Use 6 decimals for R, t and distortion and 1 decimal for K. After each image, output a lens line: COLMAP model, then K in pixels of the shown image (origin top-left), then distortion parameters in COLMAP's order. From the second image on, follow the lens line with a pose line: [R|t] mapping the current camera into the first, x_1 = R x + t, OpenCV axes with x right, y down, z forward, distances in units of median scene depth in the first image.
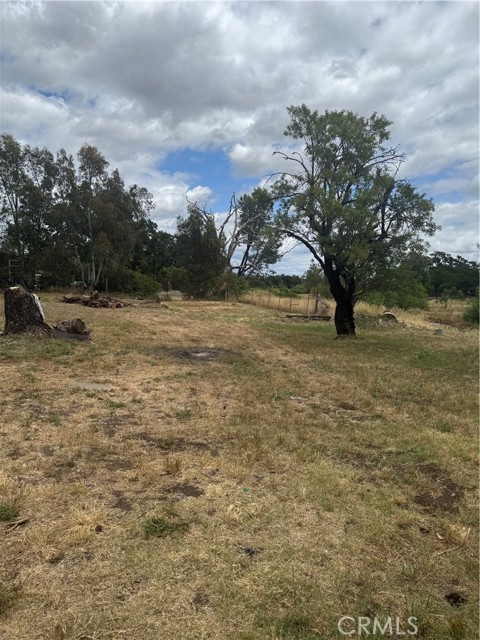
lens RADIAL K [[449.6, 0, 240.0], [0, 449.6, 320.0], [0, 0, 1]] dist [0.082972, 0.531042]
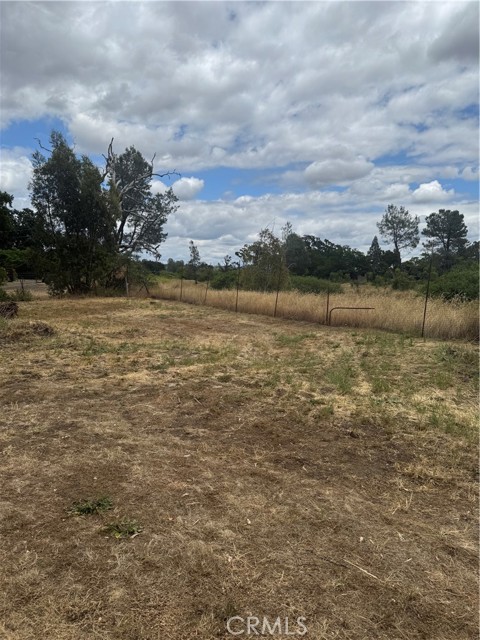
lens RADIAL K [[437.8, 0, 240.0], [0, 437.8, 320.0], [0, 0, 1]] dist [0.078511, -0.128647]
pose [[0.951115, -0.055588, 0.303793, -0.033220], [0.044342, 0.998056, 0.043797, -0.013635], [-0.305637, -0.028185, 0.951731, 0.175895]]
